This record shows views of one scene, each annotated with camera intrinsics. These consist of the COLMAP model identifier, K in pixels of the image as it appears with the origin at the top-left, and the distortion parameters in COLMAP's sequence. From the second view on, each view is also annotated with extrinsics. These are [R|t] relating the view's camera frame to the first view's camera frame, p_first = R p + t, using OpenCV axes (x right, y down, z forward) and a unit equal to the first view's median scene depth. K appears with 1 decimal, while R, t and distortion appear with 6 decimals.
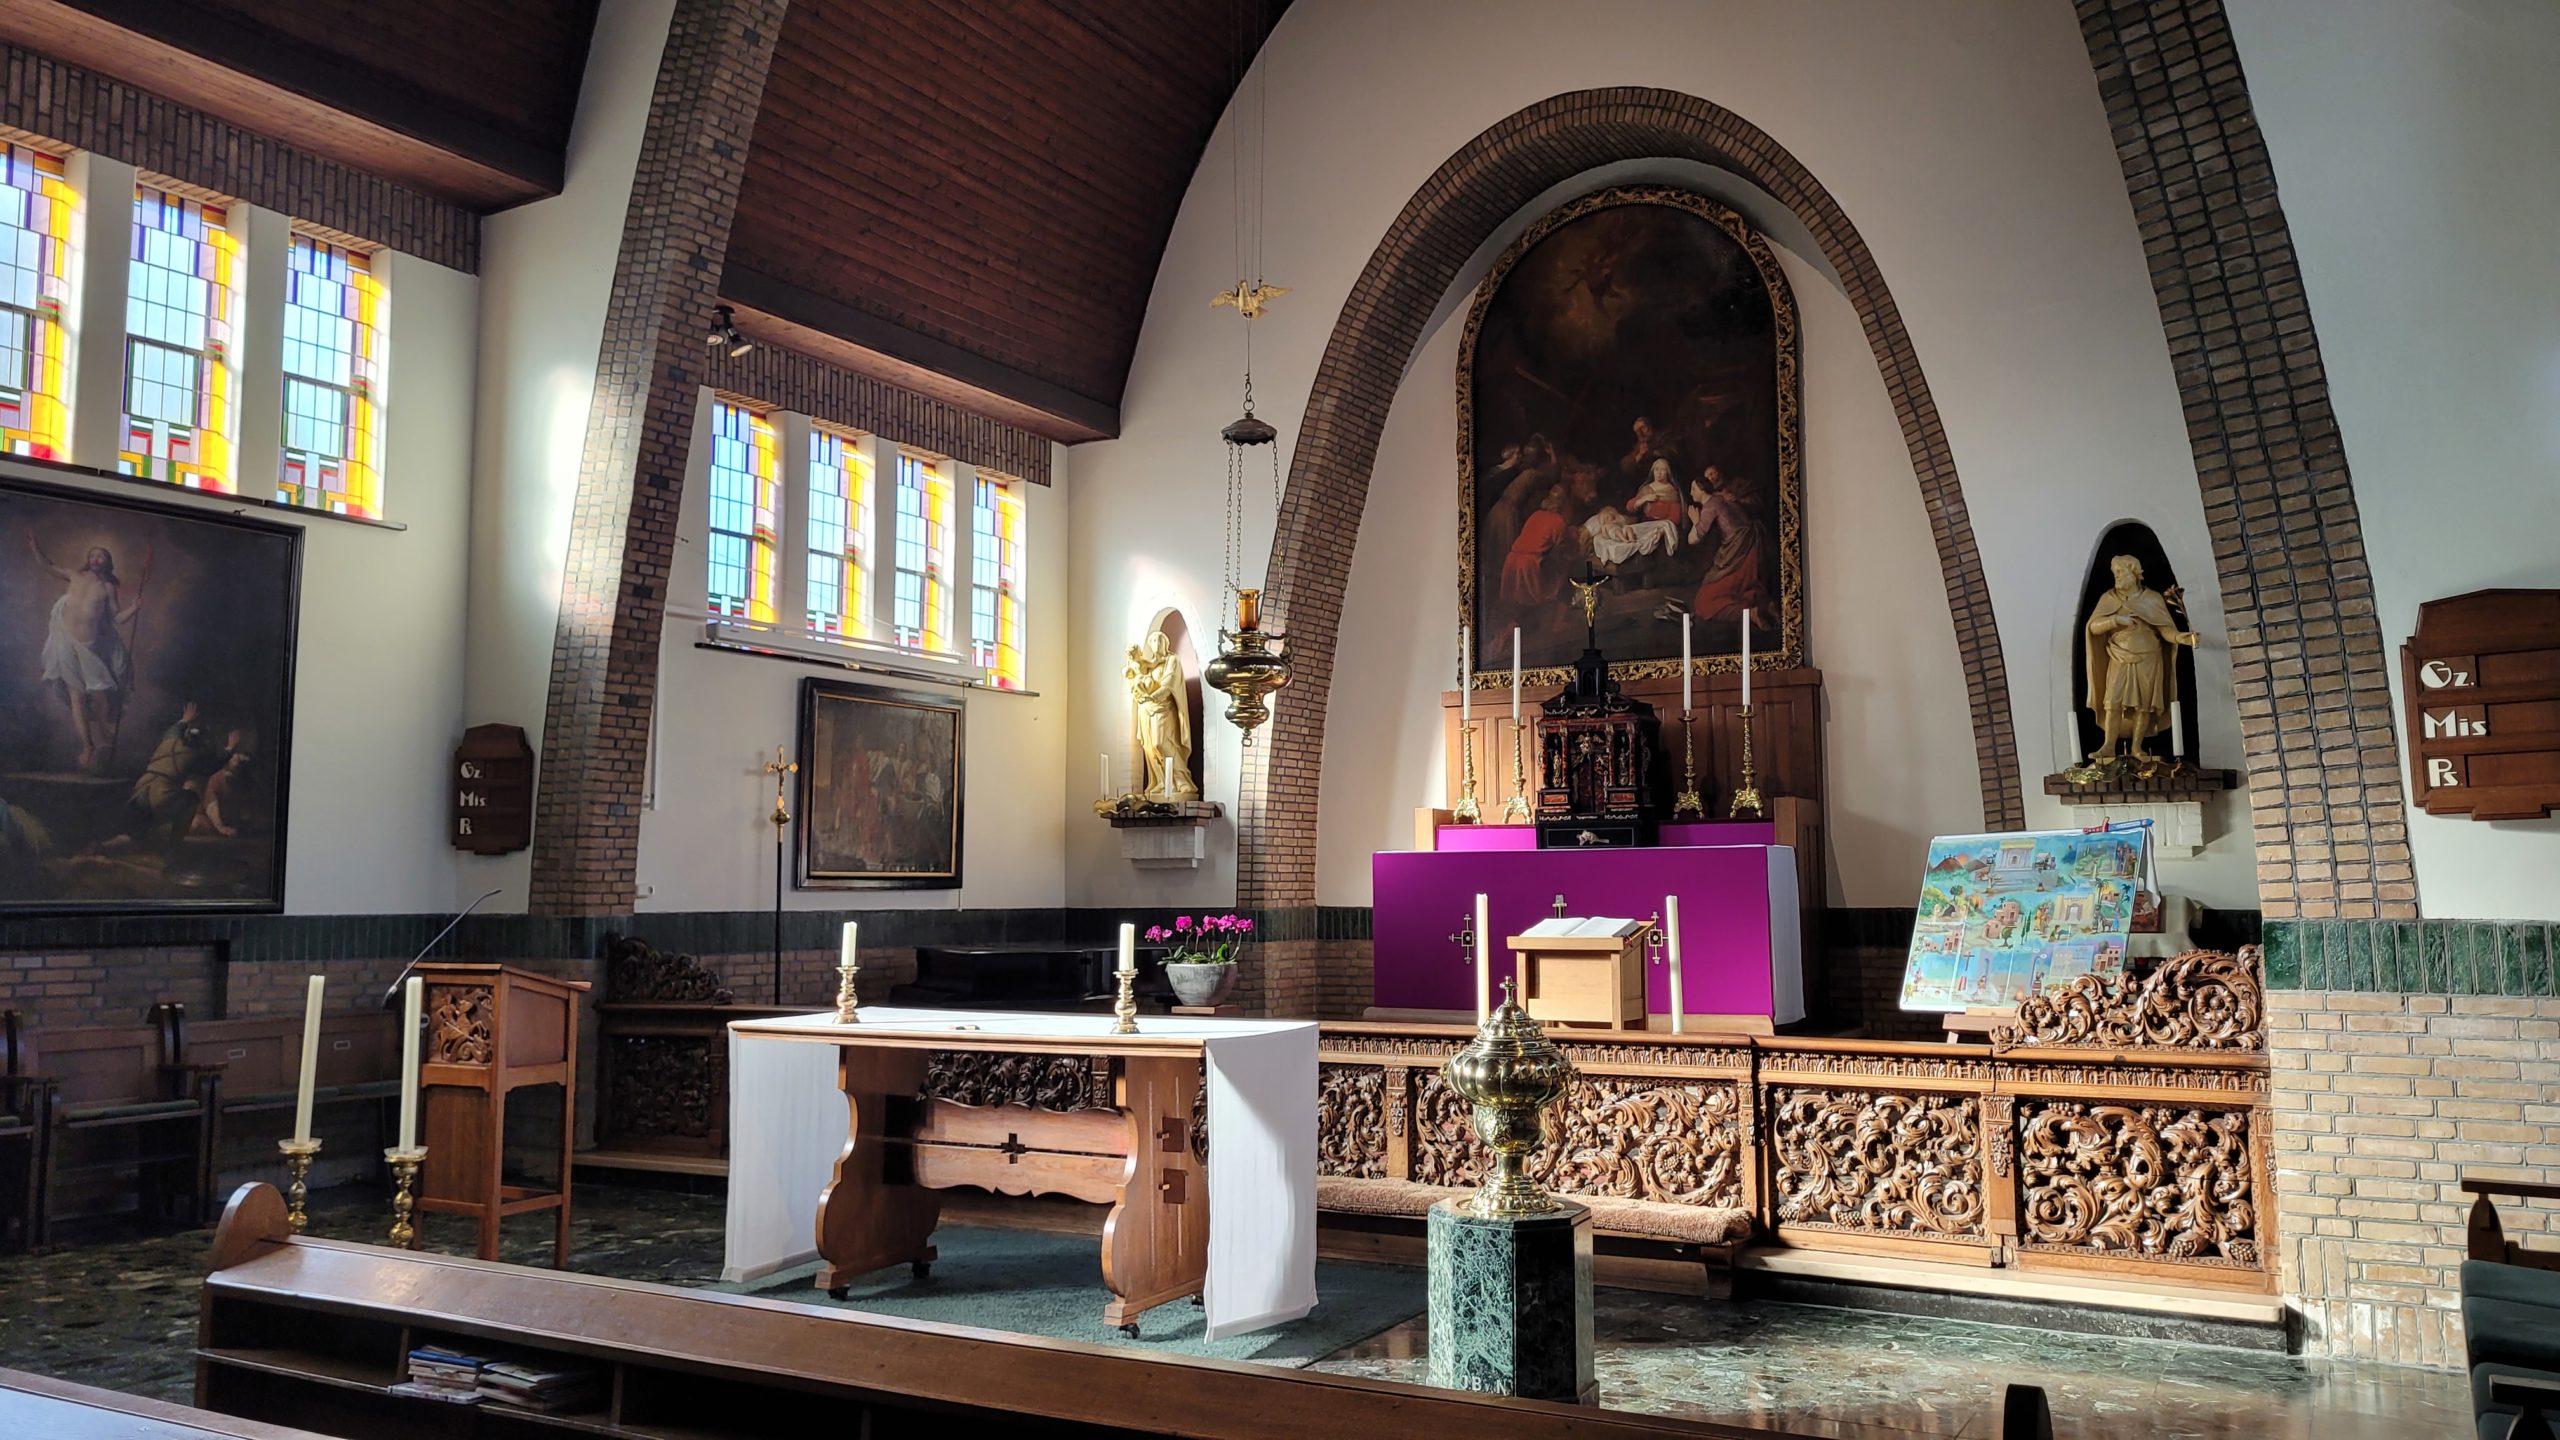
lens RADIAL K [[1930.9, 0, 1300.0], [0, 1930.9, 702.1], [0, 0, 1]] dist [0.040707, -0.024988]
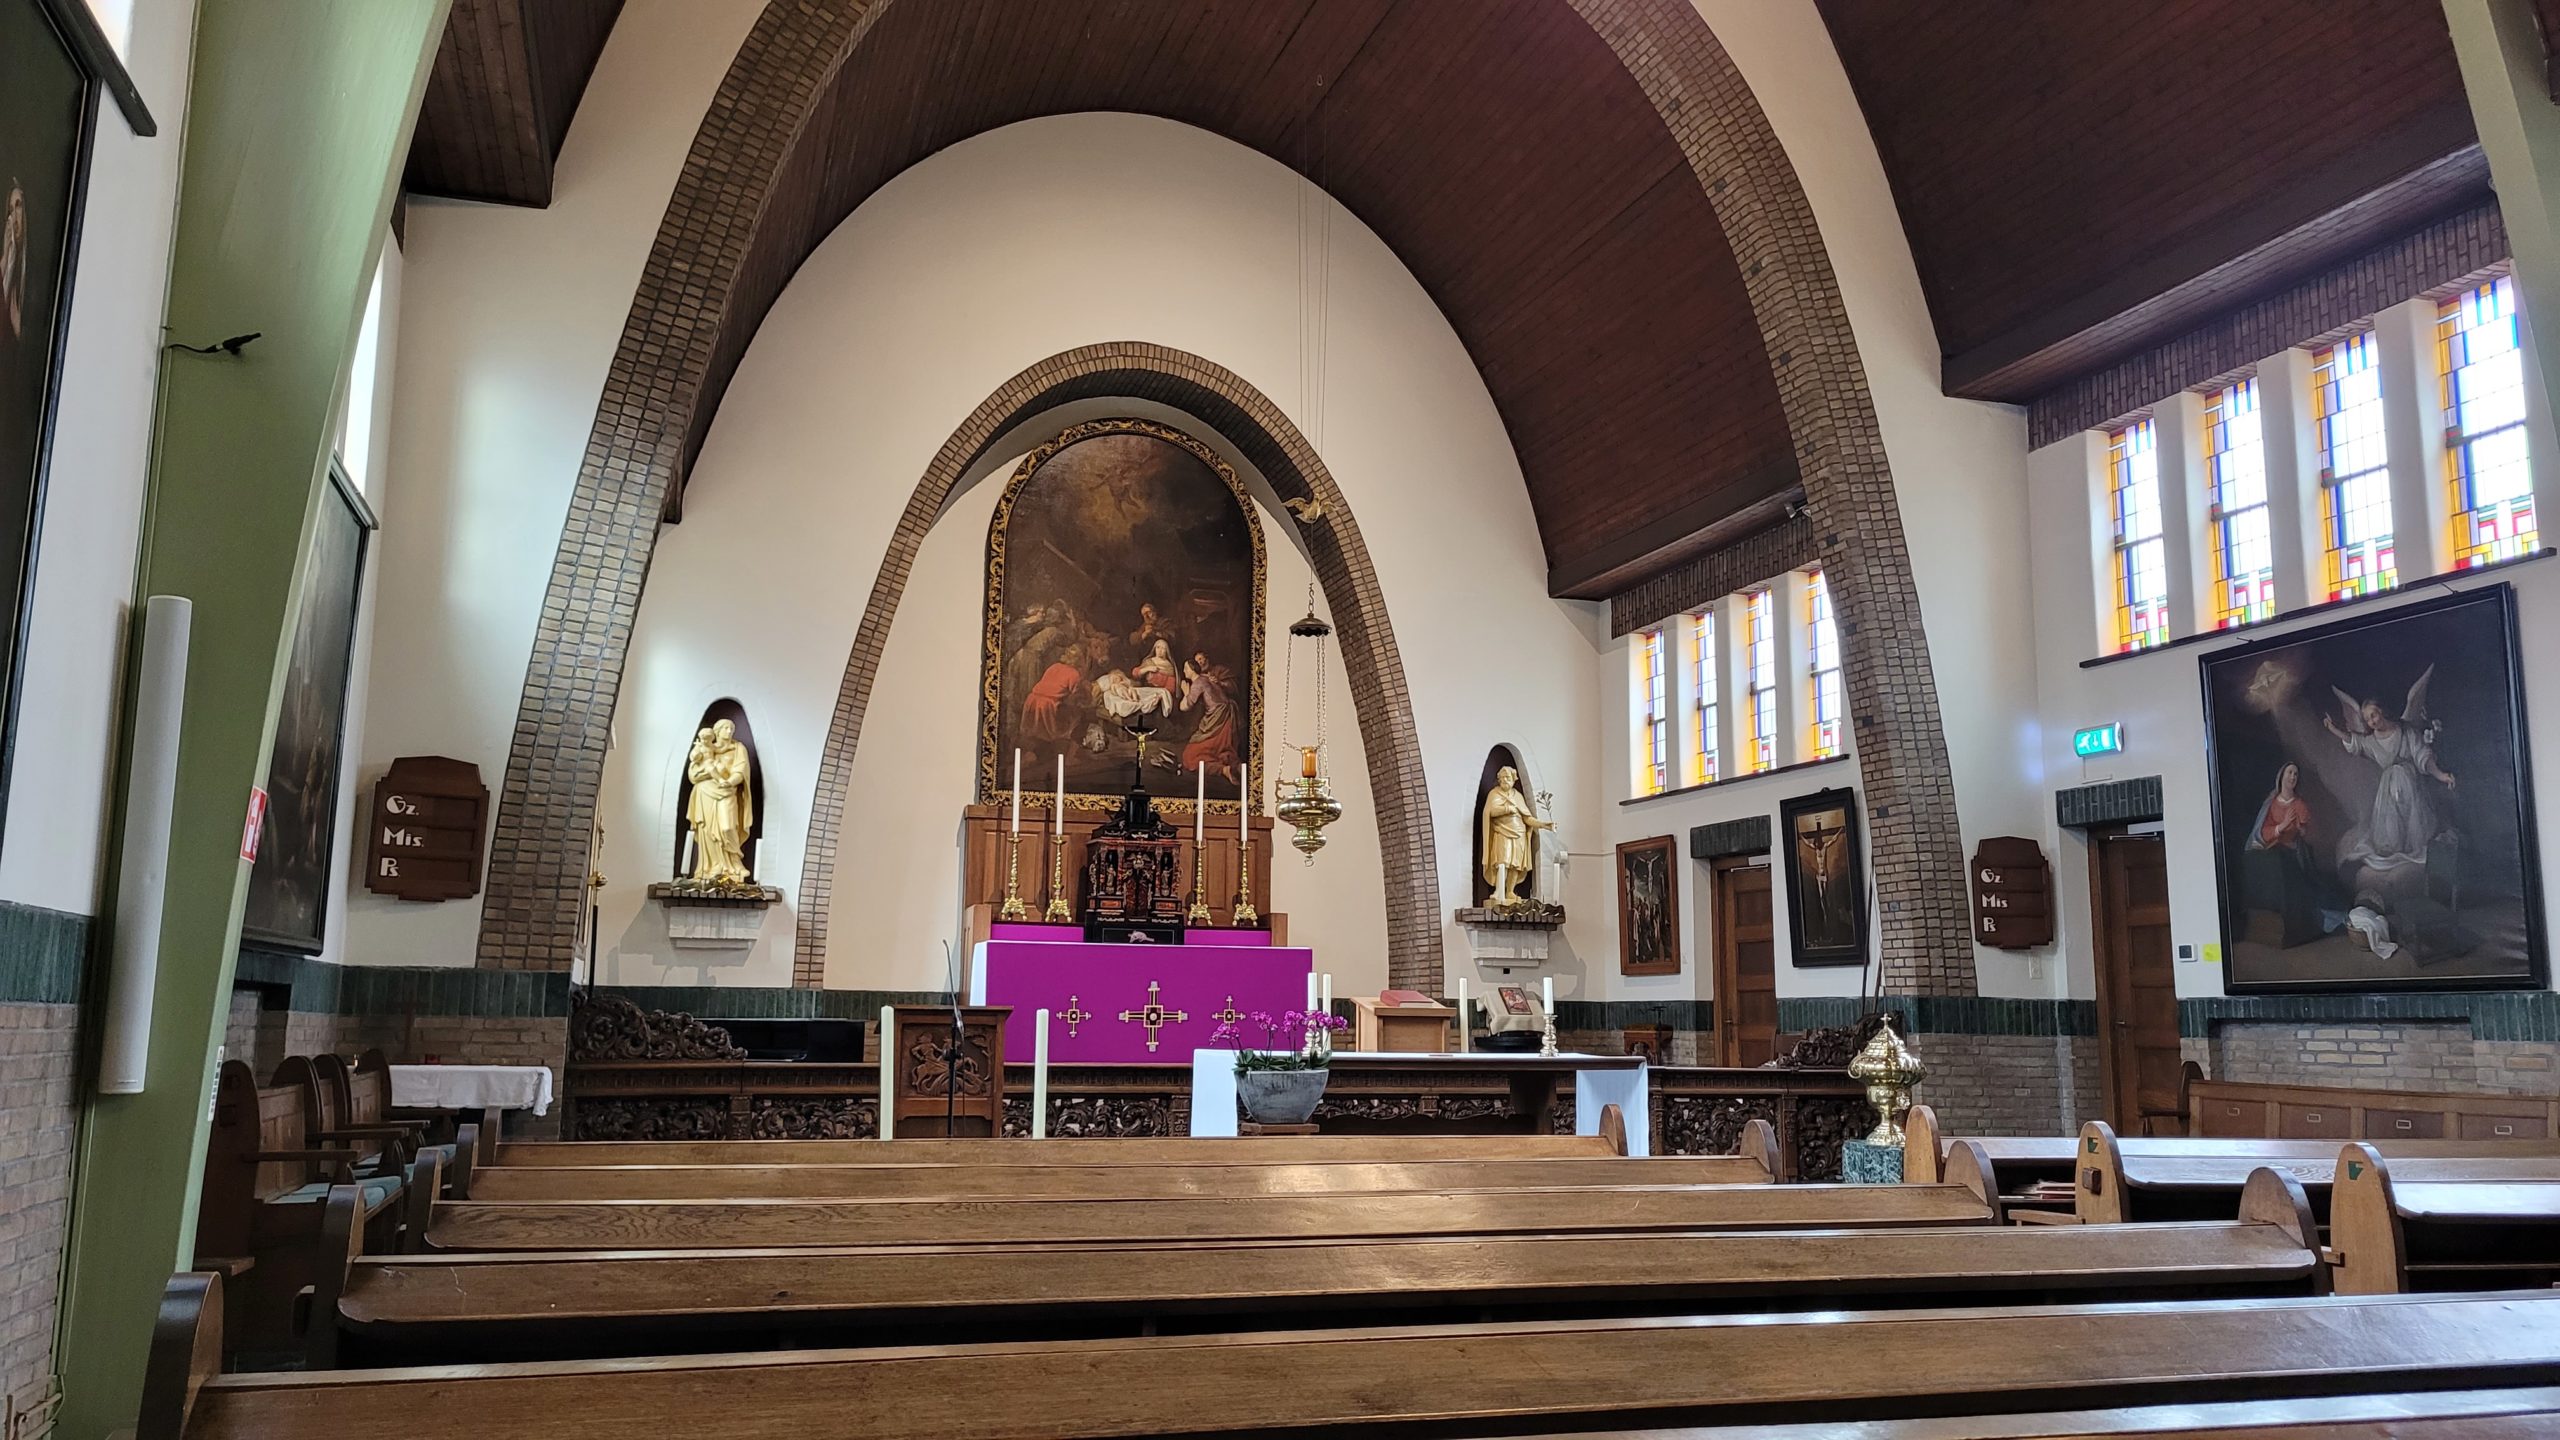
lens RADIAL K [[1930.9, 0, 1277.4], [0, 1930.9, 711.0], [0, 0, 1]] dist [0.040707, -0.024988]
pose [[0.679139, 0.129897, 0.722425, -0.805647], [-0.087565, 0.991526, -0.095964, 0.042883], [-0.728768, 0.001913, 0.684758, 0.091054]]
